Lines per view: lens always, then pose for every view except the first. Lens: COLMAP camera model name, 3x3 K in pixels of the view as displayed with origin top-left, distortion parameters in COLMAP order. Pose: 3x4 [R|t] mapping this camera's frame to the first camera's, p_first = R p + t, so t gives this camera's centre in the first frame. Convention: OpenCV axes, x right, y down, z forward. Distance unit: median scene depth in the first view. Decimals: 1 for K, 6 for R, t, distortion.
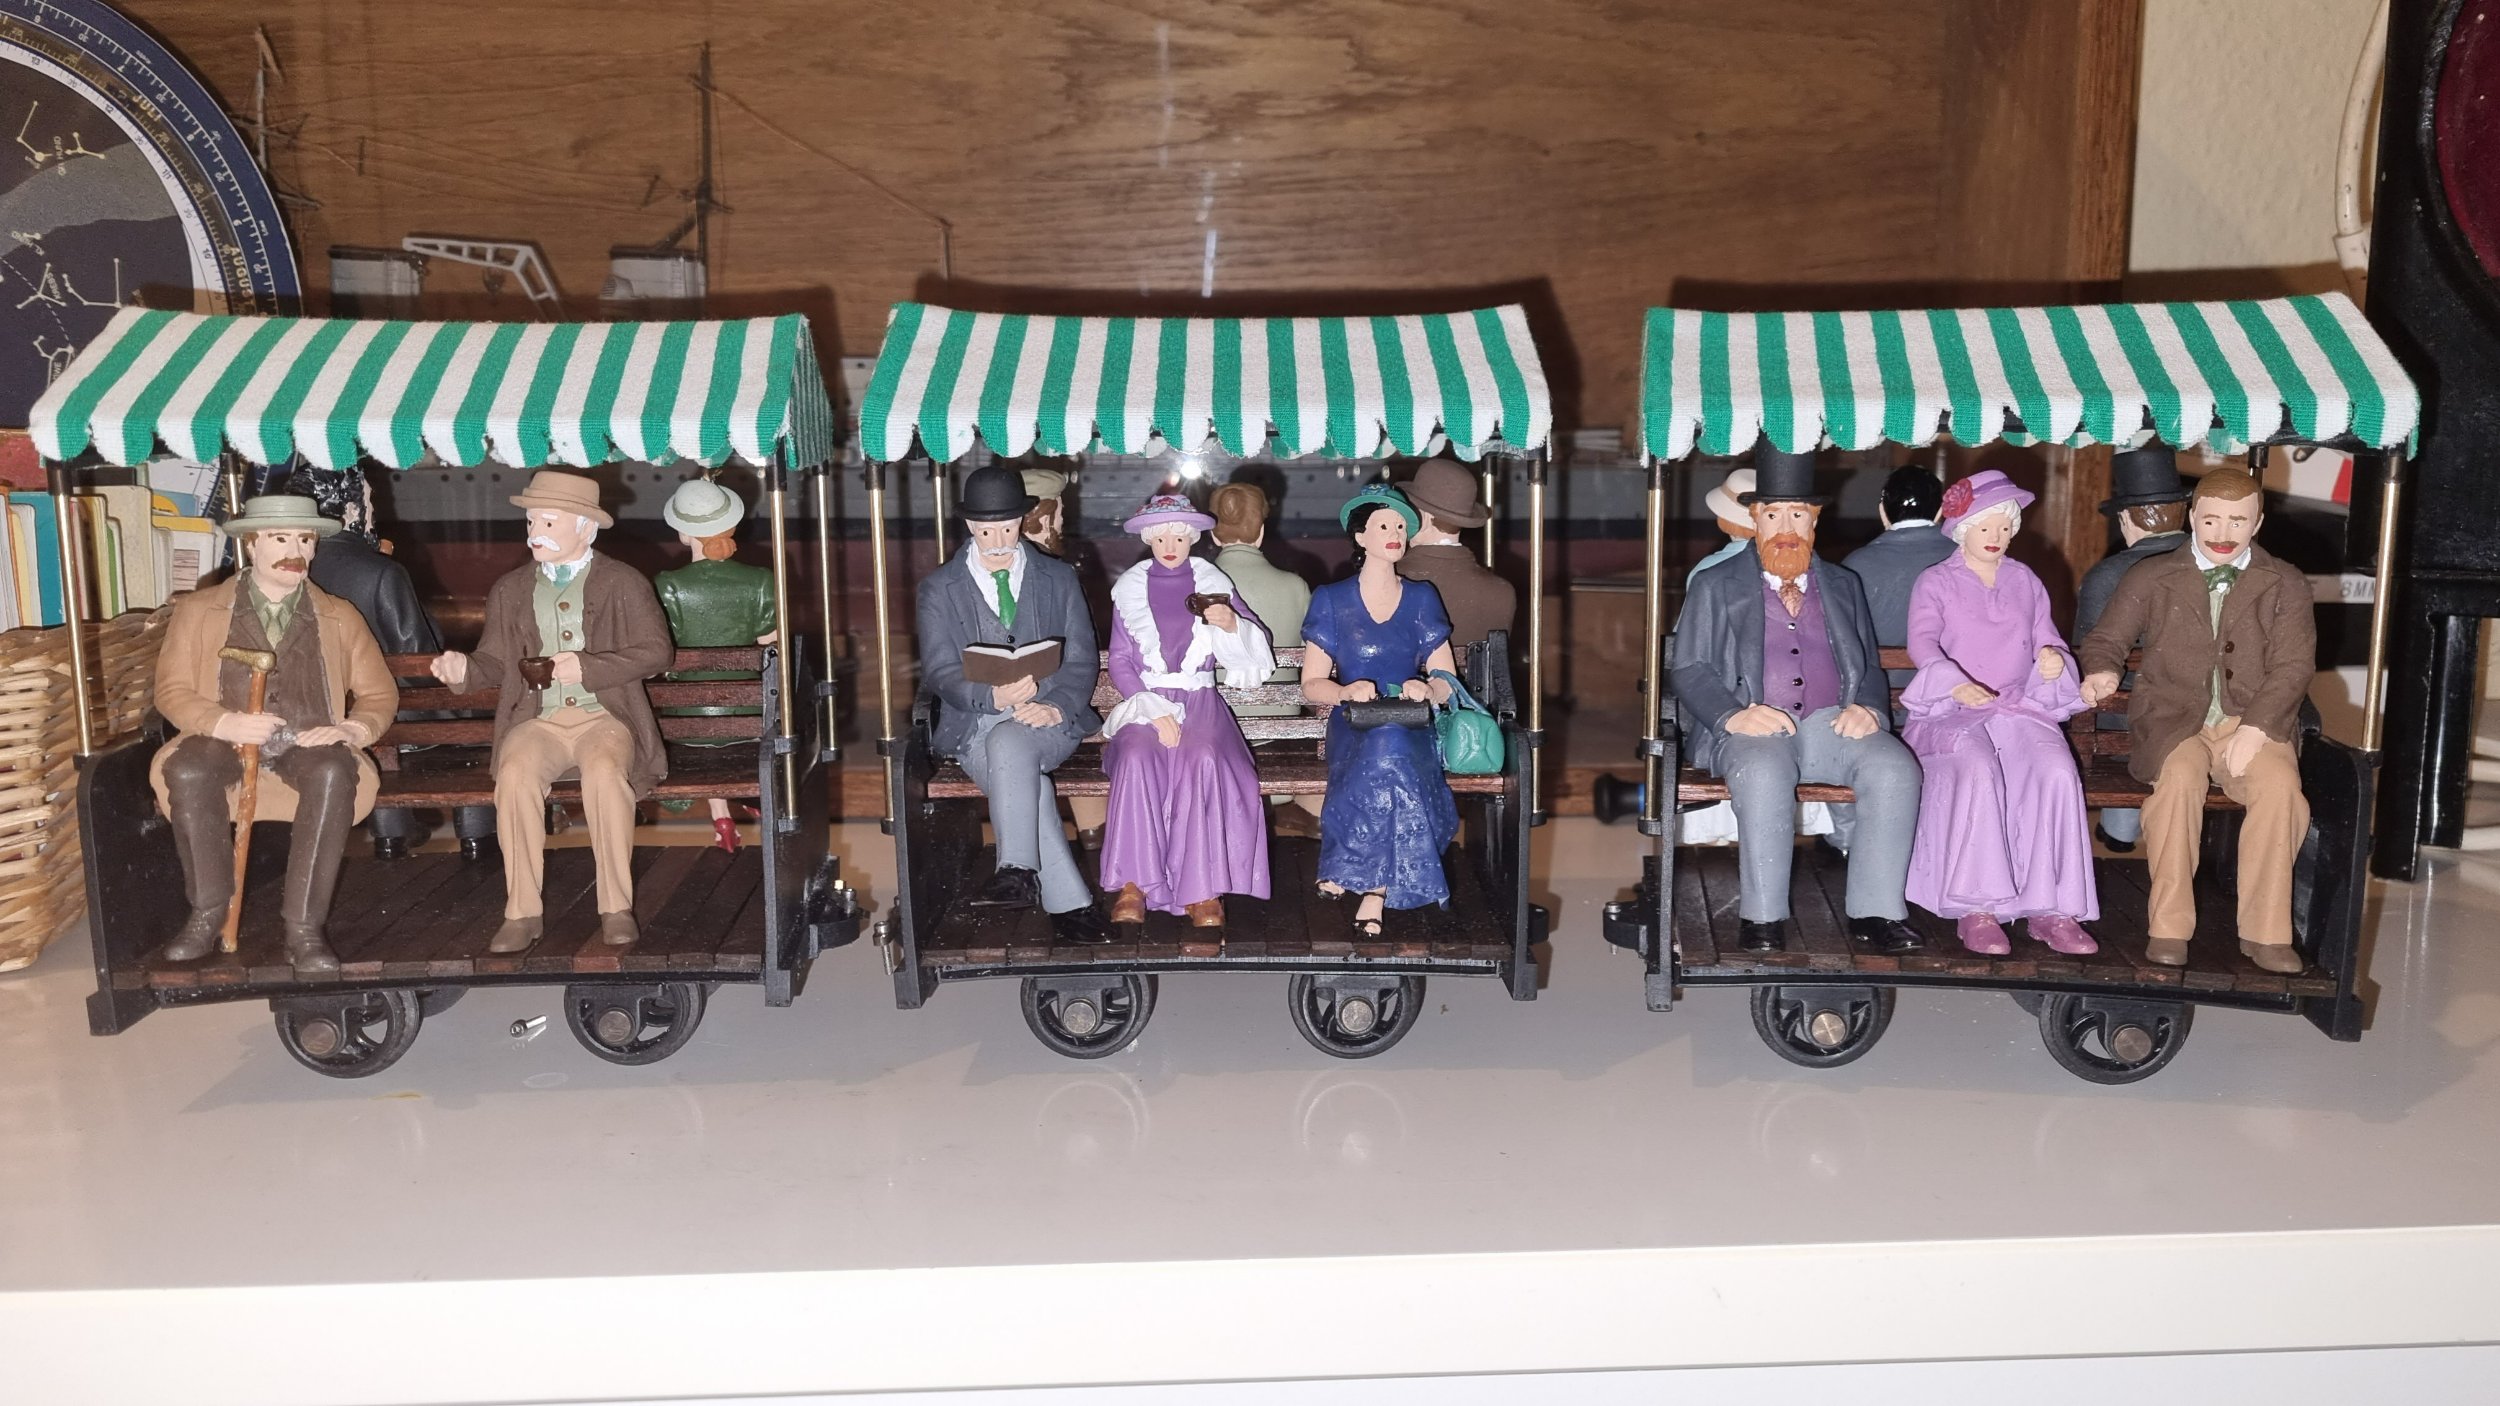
lens RADIAL K [[1870.0, 0, 1239.8], [0, 1870.0, 693.5], [0, 0, 1]] dist [0.030926, -0.010226]
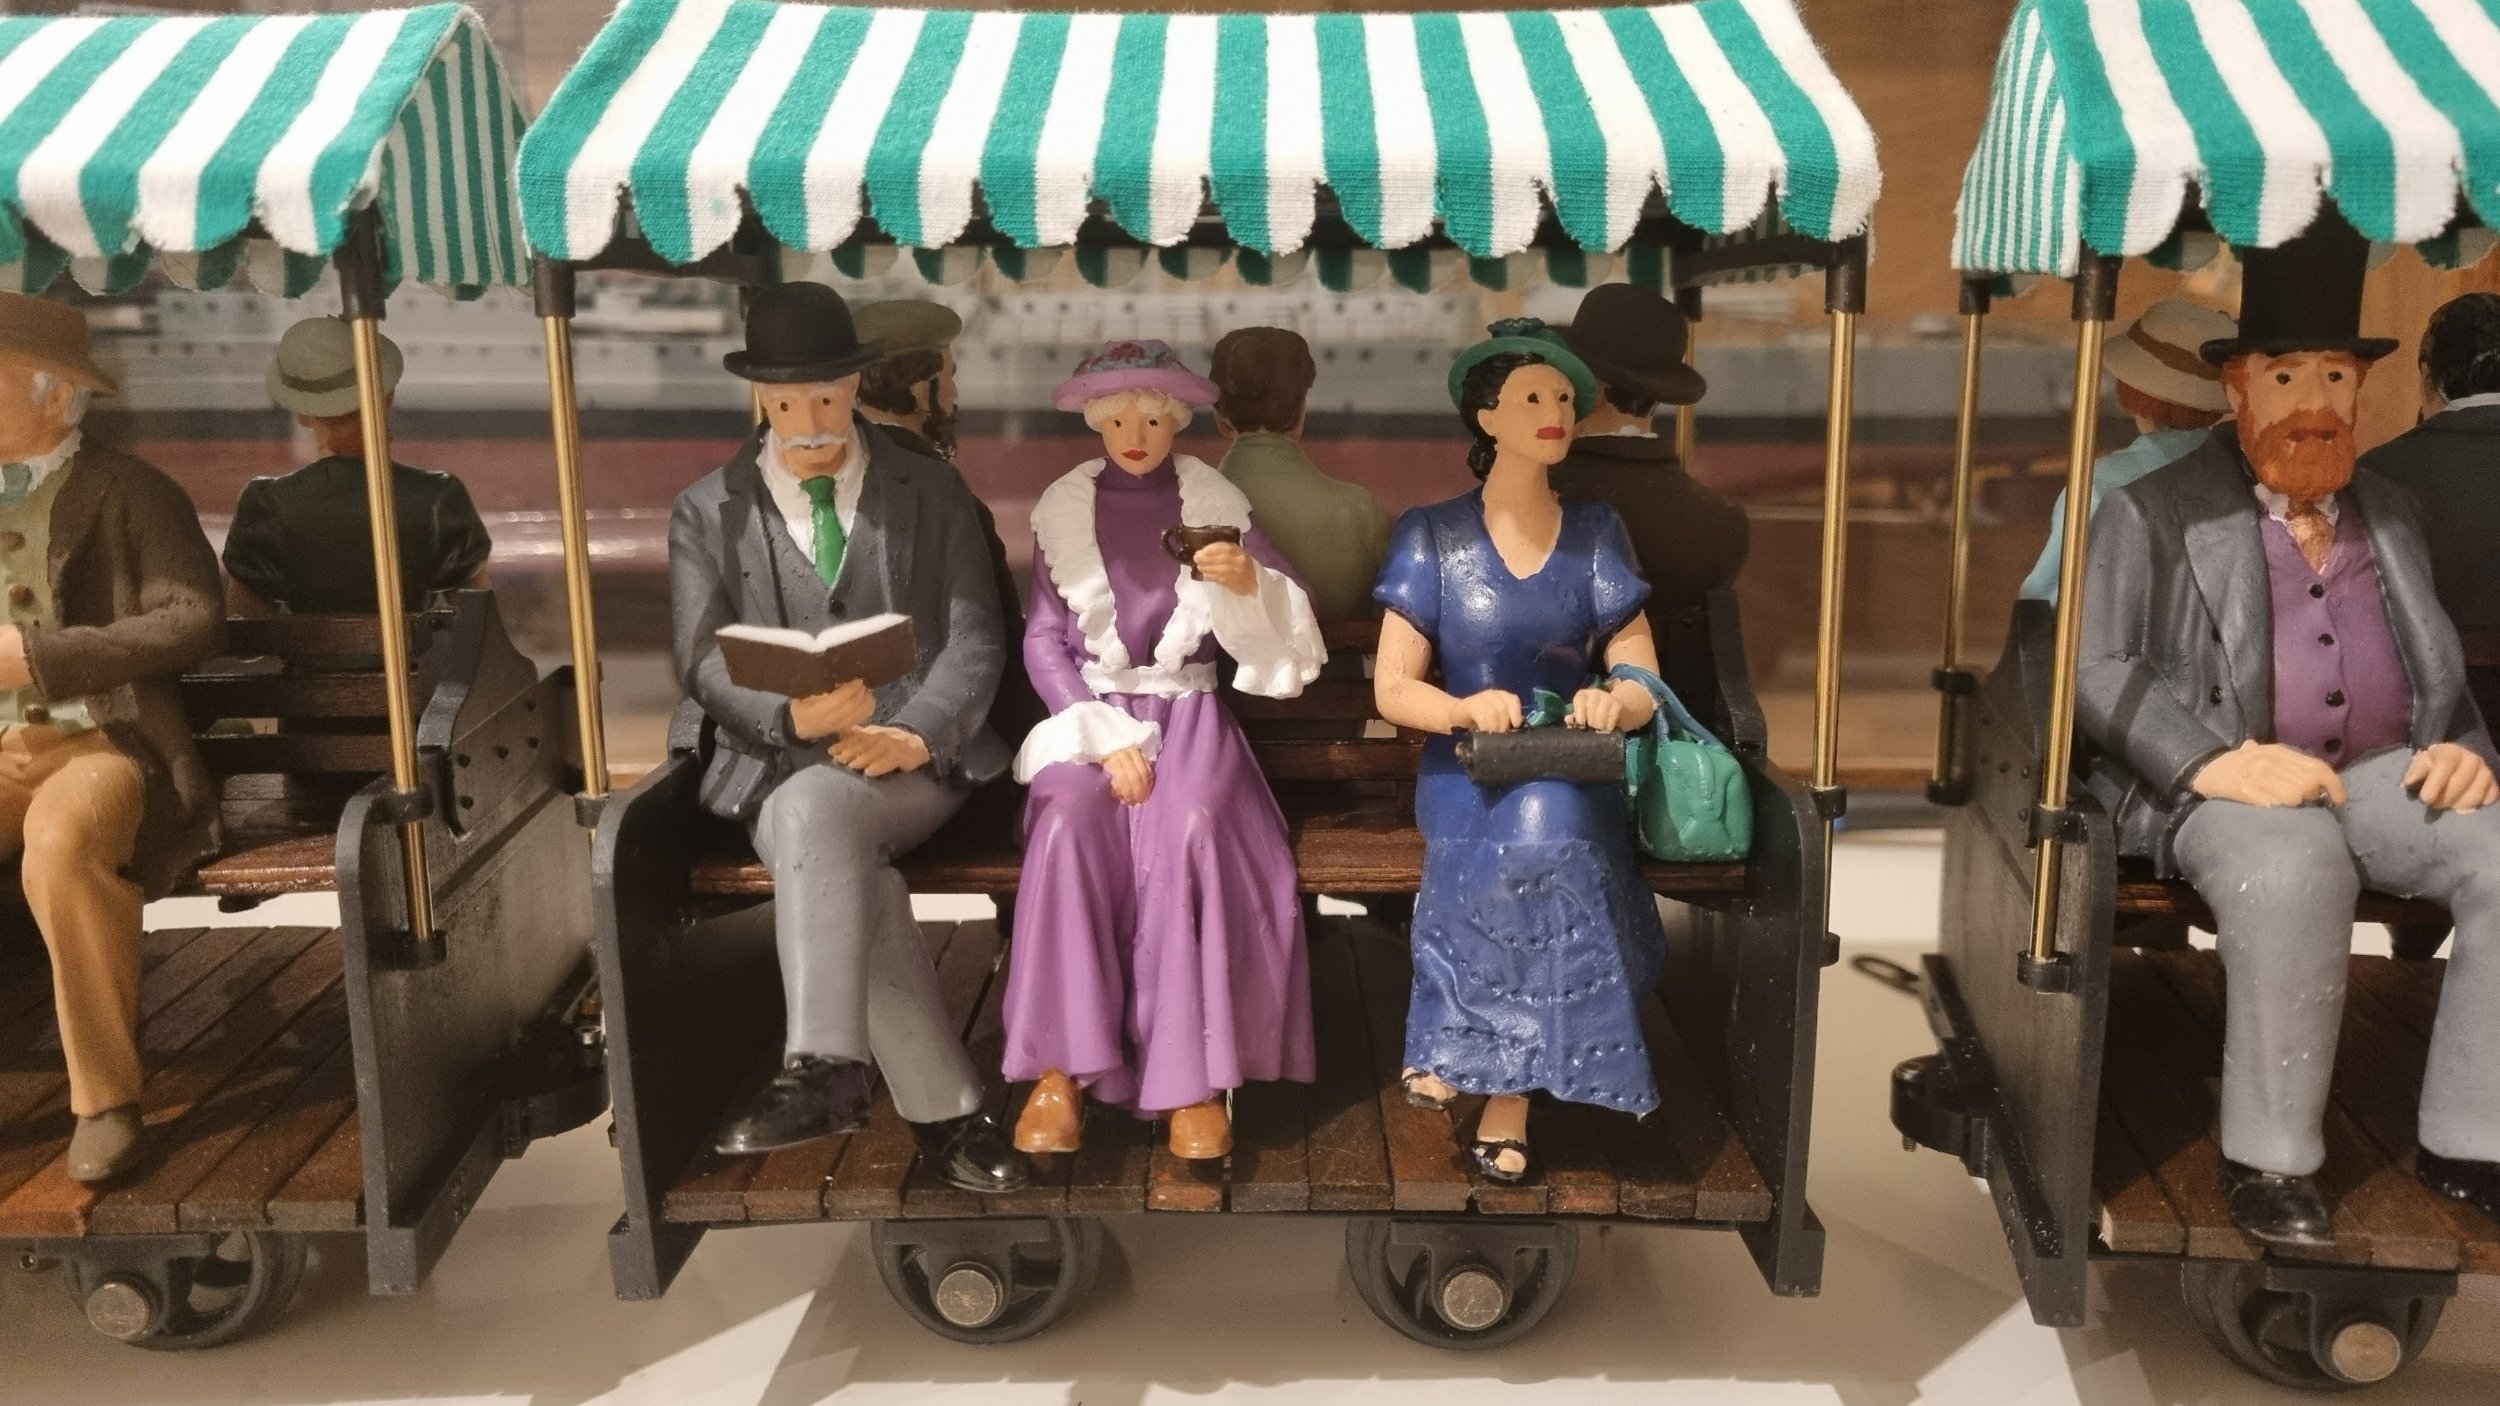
lens RADIAL K [[1870.0, 0, 1239.8], [0, 1870.0, 693.5], [0, 0, 1]] dist [0.030926, -0.010226]
pose [[0.999862, 0.006386, -0.015342, 0.002221], [-0.005744, 0.999122, 0.041498, -0.026691], [0.015594, -0.041404, 0.999021, 0.461016]]
